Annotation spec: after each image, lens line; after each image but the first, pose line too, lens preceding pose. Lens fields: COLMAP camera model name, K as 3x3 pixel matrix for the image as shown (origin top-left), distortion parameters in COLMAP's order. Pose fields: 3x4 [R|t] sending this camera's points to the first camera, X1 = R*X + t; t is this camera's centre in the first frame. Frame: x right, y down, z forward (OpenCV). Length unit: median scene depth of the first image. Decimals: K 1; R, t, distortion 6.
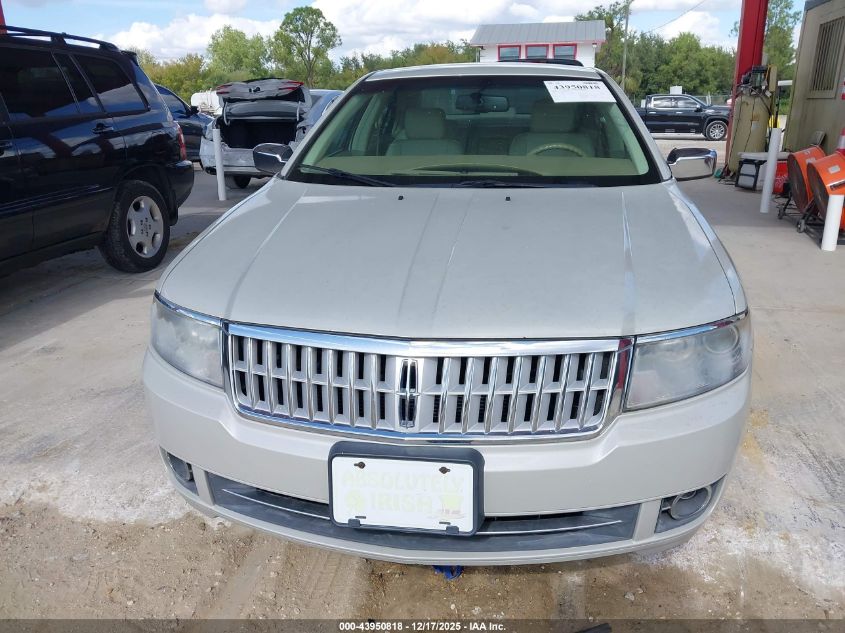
lens RADIAL K [[651.2, 0, 422.5], [0, 651.2, 316.5], [0, 0, 1]] dist [0.011845, -0.039472]
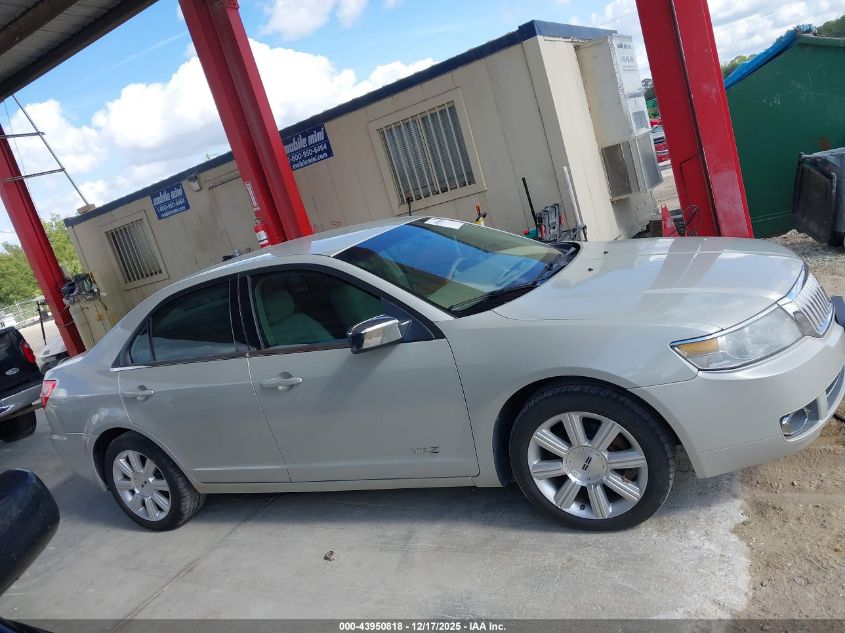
lens RADIAL K [[651.2, 0, 422.5], [0, 651.2, 316.5], [0, 0, 1]] dist [0.011845, -0.039472]
pose [[0.306073, -0.269371, 0.913104, -1.567848], [0.551421, 0.832022, 0.060615, -0.413019], [-0.776051, 0.484952, 0.403196, 0.816781]]
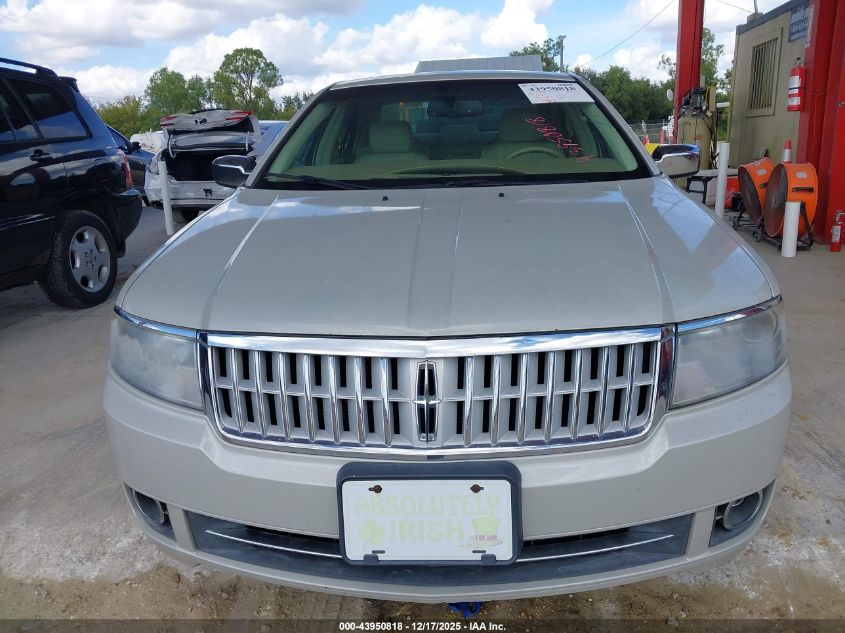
lens RADIAL K [[651.2, 0, 422.5], [0, 651.2, 316.5], [0, 0, 1]] dist [0.011845, -0.039472]
pose [[0.996168, -0.044908, 0.075045, -0.066927], [0.048694, 0.997591, -0.049410, 0.037037], [-0.072645, 0.052875, 0.995955, 0.106797]]
